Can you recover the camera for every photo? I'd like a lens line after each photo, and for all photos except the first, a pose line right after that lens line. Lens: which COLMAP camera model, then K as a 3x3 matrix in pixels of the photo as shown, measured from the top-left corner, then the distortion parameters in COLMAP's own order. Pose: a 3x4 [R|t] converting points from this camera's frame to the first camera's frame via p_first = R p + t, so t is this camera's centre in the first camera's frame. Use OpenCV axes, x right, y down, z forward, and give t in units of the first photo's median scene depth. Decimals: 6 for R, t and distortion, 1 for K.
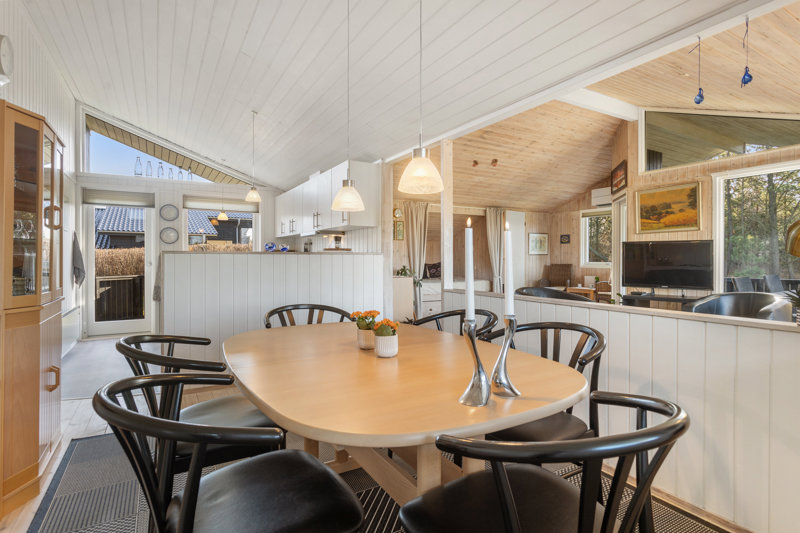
lens RADIAL K [[425.7, 0, 401.4], [0, 425.7, 260.5], [0, 0, 1]] dist [0.003396, 0.005646]
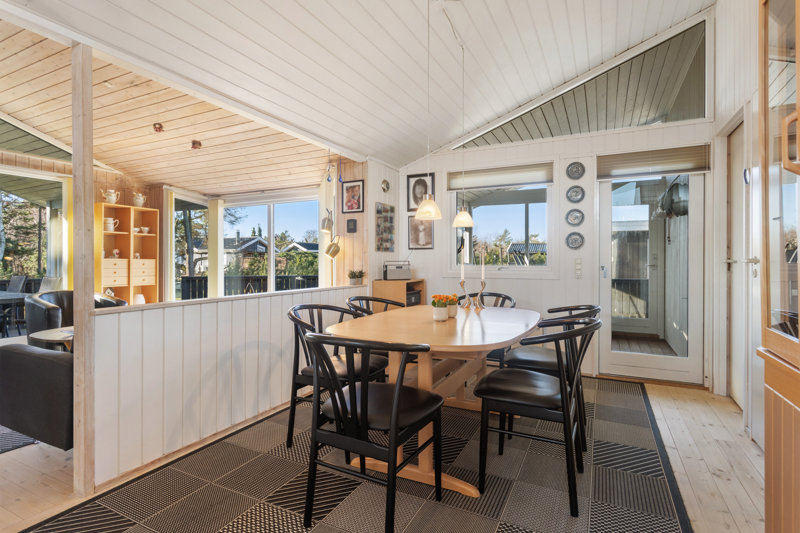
lens RADIAL K [[407.0, 0, 405.5], [0, 407.0, 261.9], [0, 0, 1]] dist [-0.004399, 0.004469]
pose [[-0.555589, -0.003669, 0.831449, -0.386048], [-0.000080, 0.999990, 0.004359, -0.002414], [-0.831457, 0.002356, -0.555584, 0.634392]]
